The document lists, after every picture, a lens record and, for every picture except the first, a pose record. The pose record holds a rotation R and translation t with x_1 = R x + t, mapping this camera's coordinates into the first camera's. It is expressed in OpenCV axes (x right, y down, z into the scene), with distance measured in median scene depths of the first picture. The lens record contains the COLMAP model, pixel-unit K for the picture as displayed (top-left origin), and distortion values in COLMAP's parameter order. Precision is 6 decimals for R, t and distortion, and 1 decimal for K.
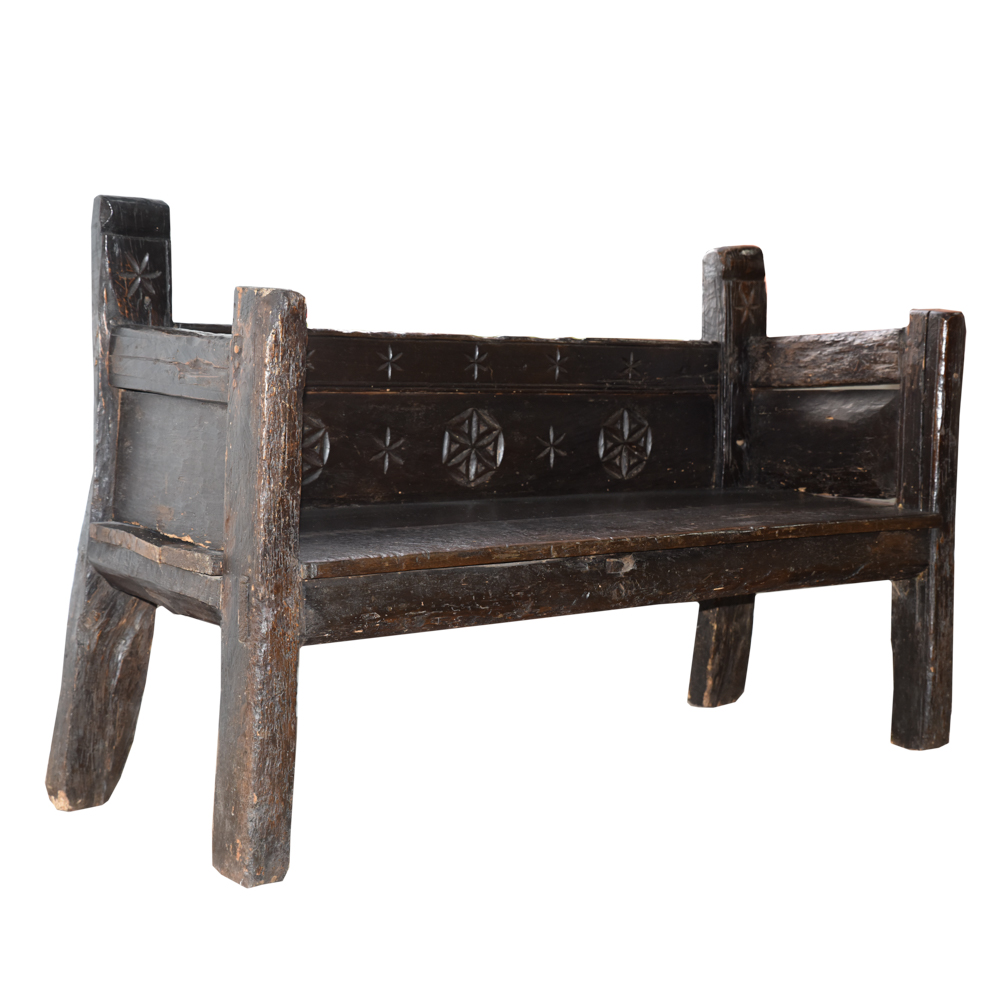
lens RADIAL K [[1890.6, 0, 500.2], [0, 1890.6, 505.4], [0, 0, 1]] dist [0.220163, 0.000000]
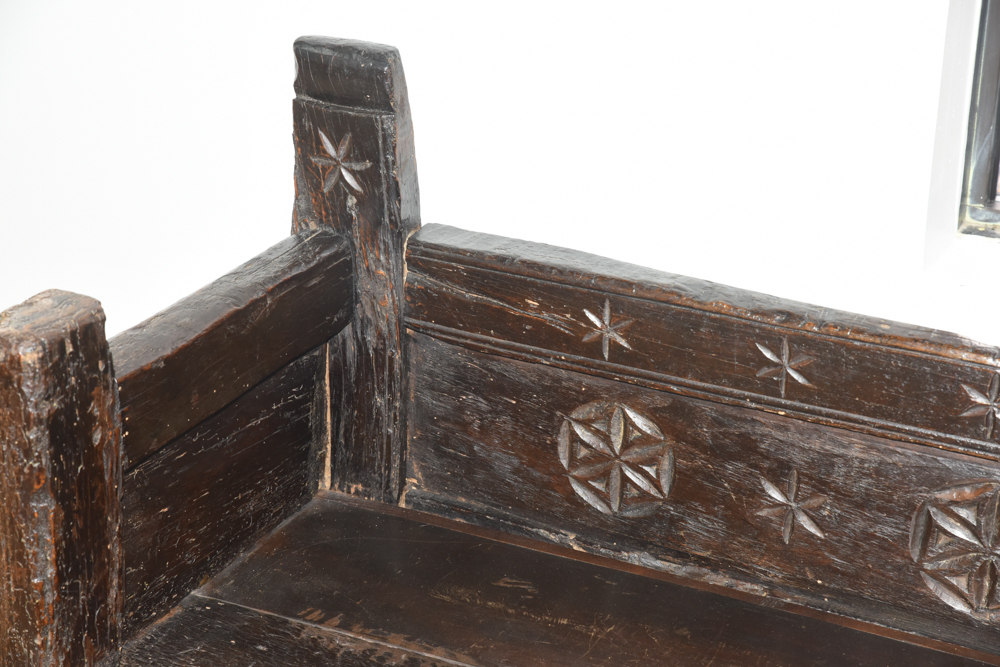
lens RADIAL K [[1774.5, 0, 501.9], [0, 1774.5, 331.5], [0, 0, 1]] dist [0.138480, 0.000000]
pose [[0.430085, 0.326348, -0.841738, 0.366383], [-0.091106, 0.943306, 0.319176, -0.265139], [0.898180, -0.060586, 0.435434, 0.779786]]
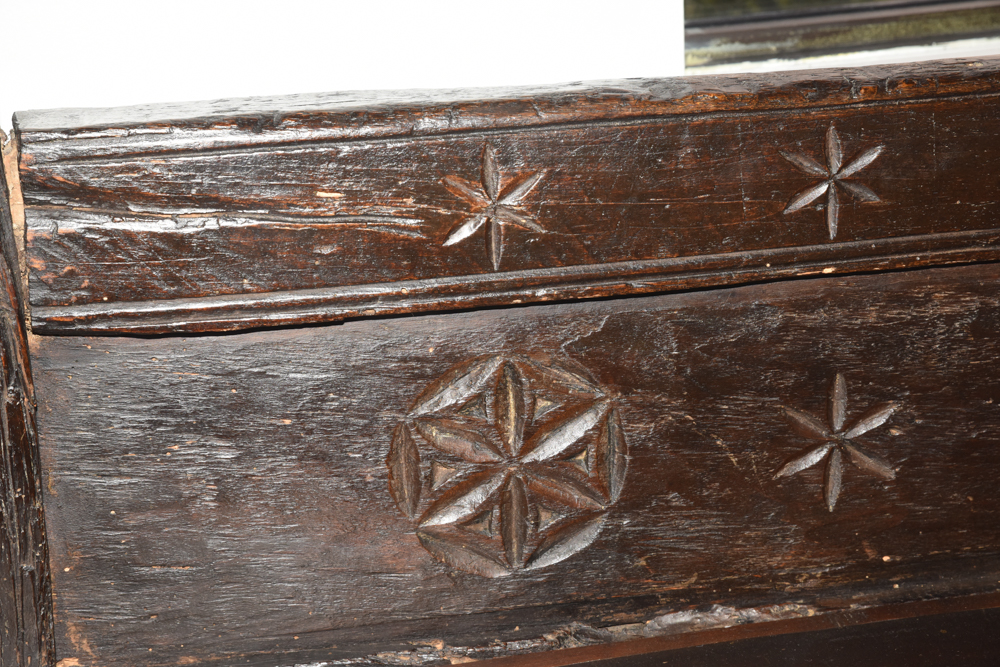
lens RADIAL K [[1774.5, 0, 499.2], [0, 1774.5, 339.1], [0, 0, 1]] dist [0.138480, 0.000000]
pose [[0.885978, 0.075495, -0.457540, 0.029213], [0.023294, 0.978168, 0.206506, -0.122416], [0.463141, -0.193618, 0.864877, 0.800583]]
